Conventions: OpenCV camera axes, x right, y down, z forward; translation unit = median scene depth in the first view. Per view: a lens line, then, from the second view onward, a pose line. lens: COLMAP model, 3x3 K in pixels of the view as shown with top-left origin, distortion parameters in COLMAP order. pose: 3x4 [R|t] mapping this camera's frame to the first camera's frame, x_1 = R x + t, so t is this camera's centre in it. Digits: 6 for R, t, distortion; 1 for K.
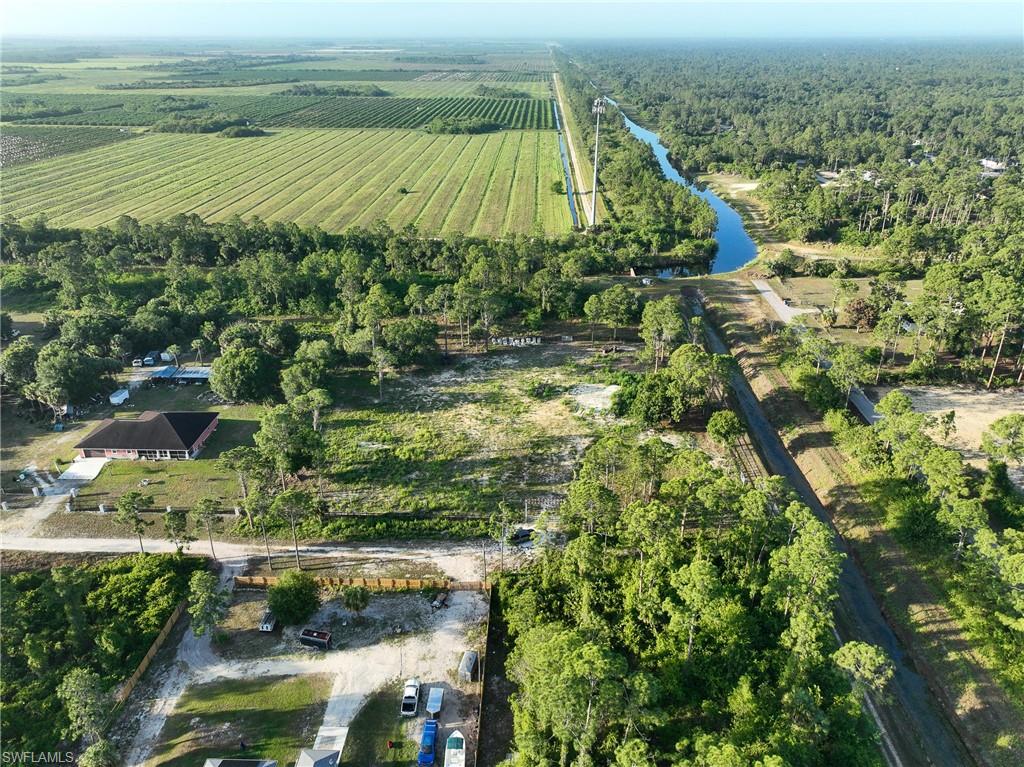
lens RADIAL K [[716.3, 0, 513.8], [0, 716.3, 384.4], [0, 0, 1]] dist [0.000970, 0.015902]
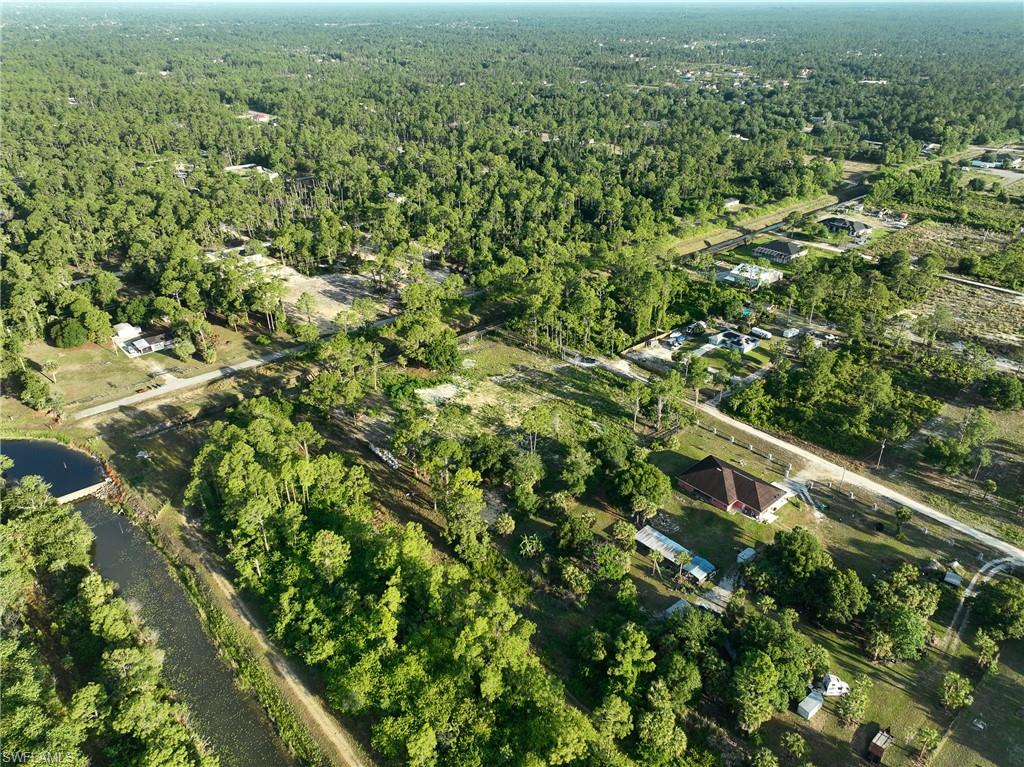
lens RADIAL K [[716.3, 0, 514.4], [0, 716.3, 382.5], [0, 0, 1]] dist [0.000970, 0.015902]
pose [[-0.685906, -0.344712, 0.640864, -0.848827], [0.317927, 0.650227, 0.690020, -0.887997], [-0.654565, 0.677036, -0.336402, 1.330017]]
